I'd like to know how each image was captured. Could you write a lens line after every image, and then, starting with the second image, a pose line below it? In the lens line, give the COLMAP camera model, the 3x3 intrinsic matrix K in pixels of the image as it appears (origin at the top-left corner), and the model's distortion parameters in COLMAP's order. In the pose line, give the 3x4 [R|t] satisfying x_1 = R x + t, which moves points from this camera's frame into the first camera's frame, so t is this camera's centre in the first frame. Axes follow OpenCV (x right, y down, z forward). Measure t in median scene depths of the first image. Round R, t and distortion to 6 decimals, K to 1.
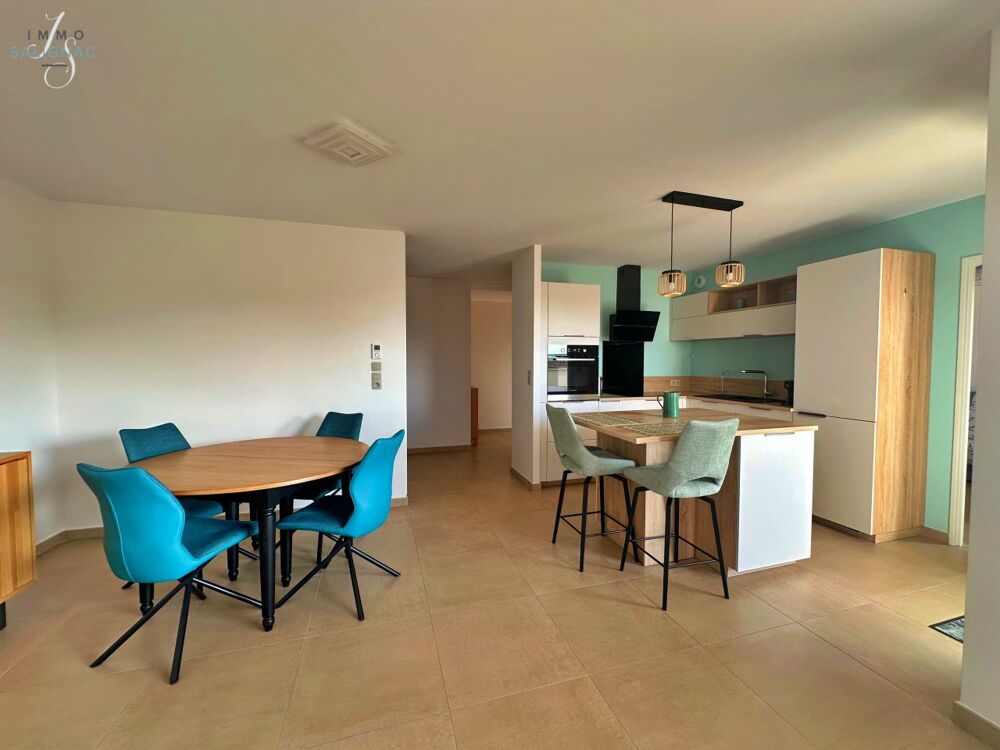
lens RADIAL K [[395.8, 0, 500.7], [0, 395.8, 376.2], [0, 0, 1]] dist [-0.001969, 0.000399]
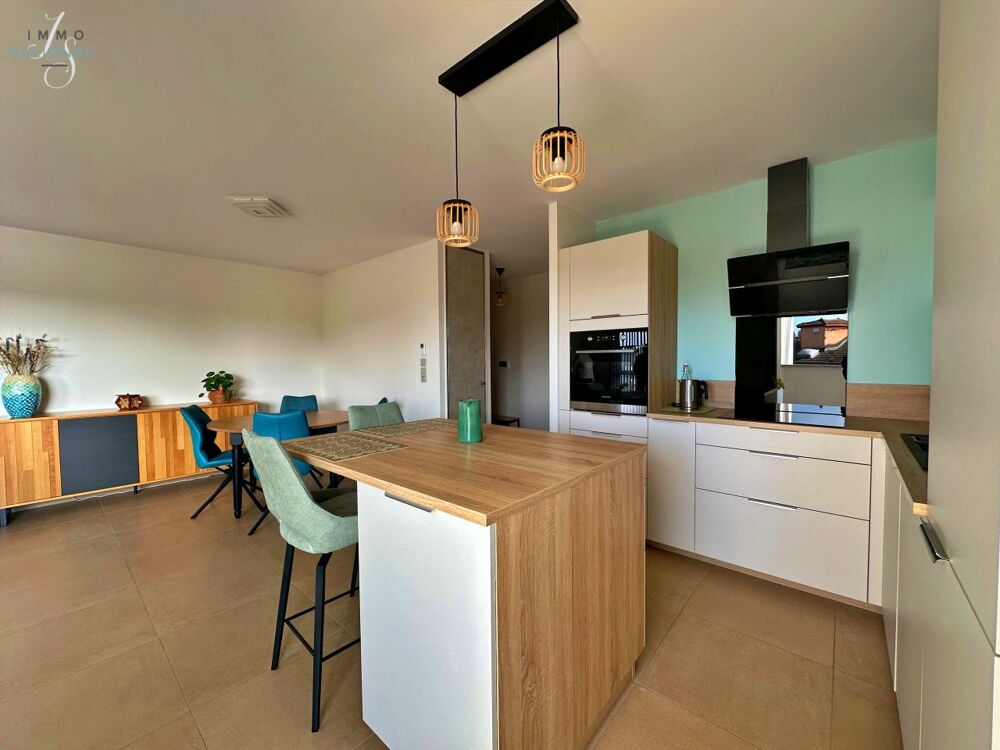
lens RADIAL K [[395.8, 0, 500.7], [0, 395.8, 376.2], [0, 0, 1]] dist [-0.001969, 0.000399]
pose [[0.535019, 0.024174, -0.844494, 0.617512], [-0.025342, 0.999600, 0.012559, -0.003617], [0.844460, 0.014682, 0.535418, 0.456175]]
